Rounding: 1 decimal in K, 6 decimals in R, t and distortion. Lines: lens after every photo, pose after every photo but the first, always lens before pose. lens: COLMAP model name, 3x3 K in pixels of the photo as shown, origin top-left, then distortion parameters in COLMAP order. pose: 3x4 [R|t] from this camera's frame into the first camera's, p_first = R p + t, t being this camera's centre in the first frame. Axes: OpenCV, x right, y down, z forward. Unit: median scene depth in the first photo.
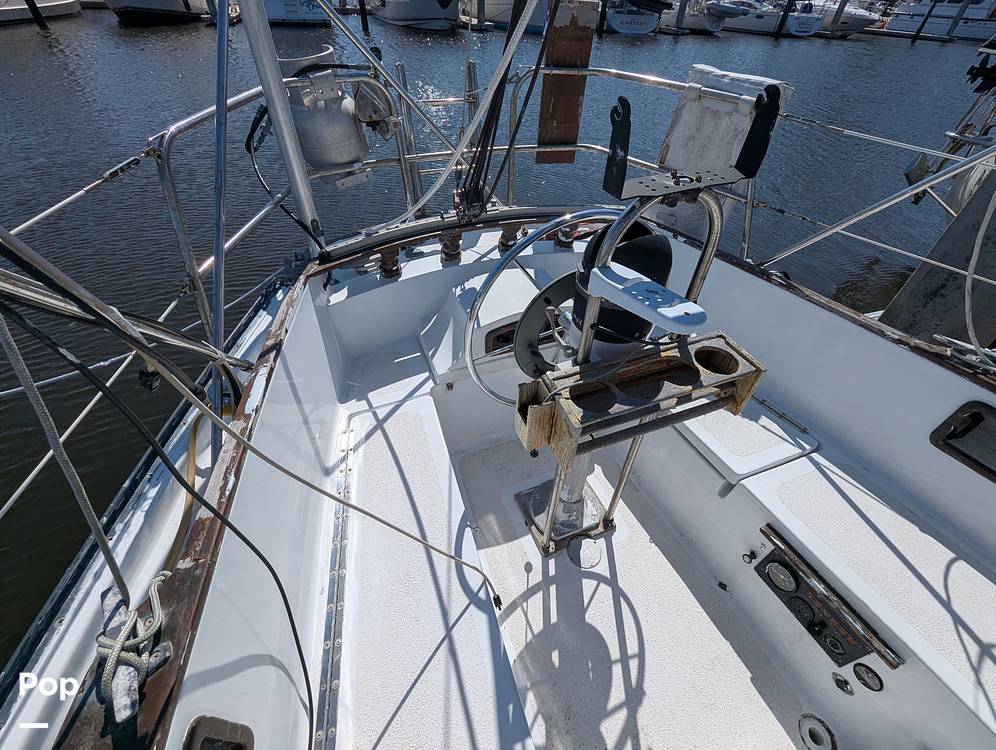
lens RADIAL K [[417.6, 0, 498.0], [0, 417.6, 375.0], [0, 0, 1]] dist [-0.000409, -0.000867]
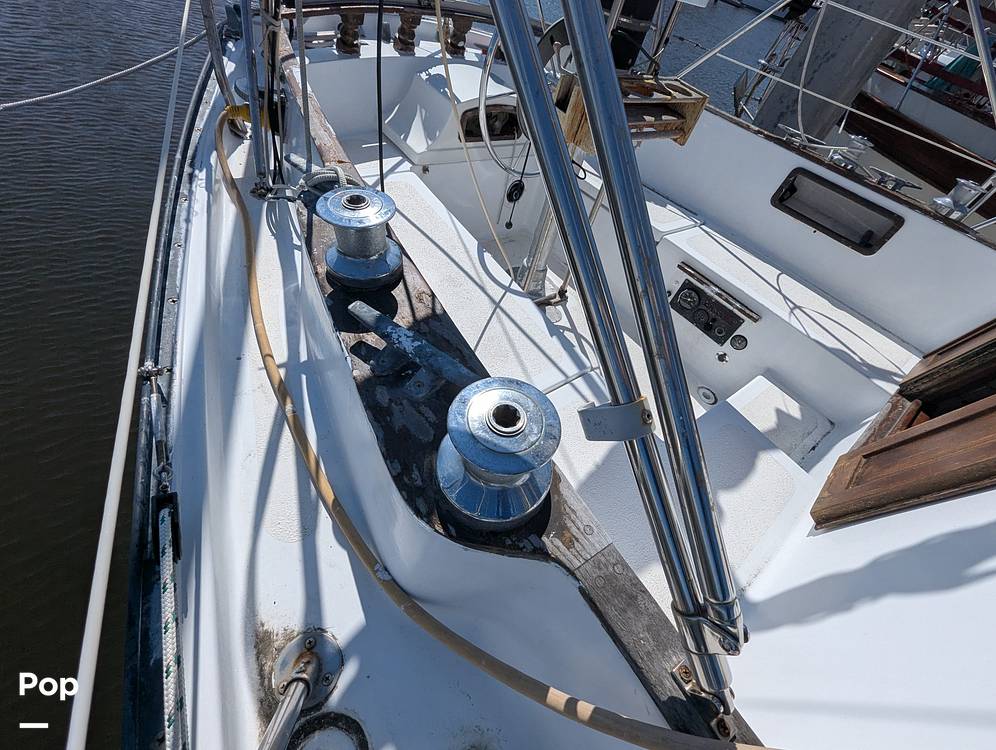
lens RADIAL K [[424.6, 0, 505.5], [0, 424.6, 373.4], [0, 0, 1]] dist [-0.002842, -0.000323]
pose [[0.939033, -0.087813, 0.332424, -0.338234], [0.035480, 0.986422, 0.160349, 0.383084], [-0.341991, -0.138779, 0.929399, -0.144451]]
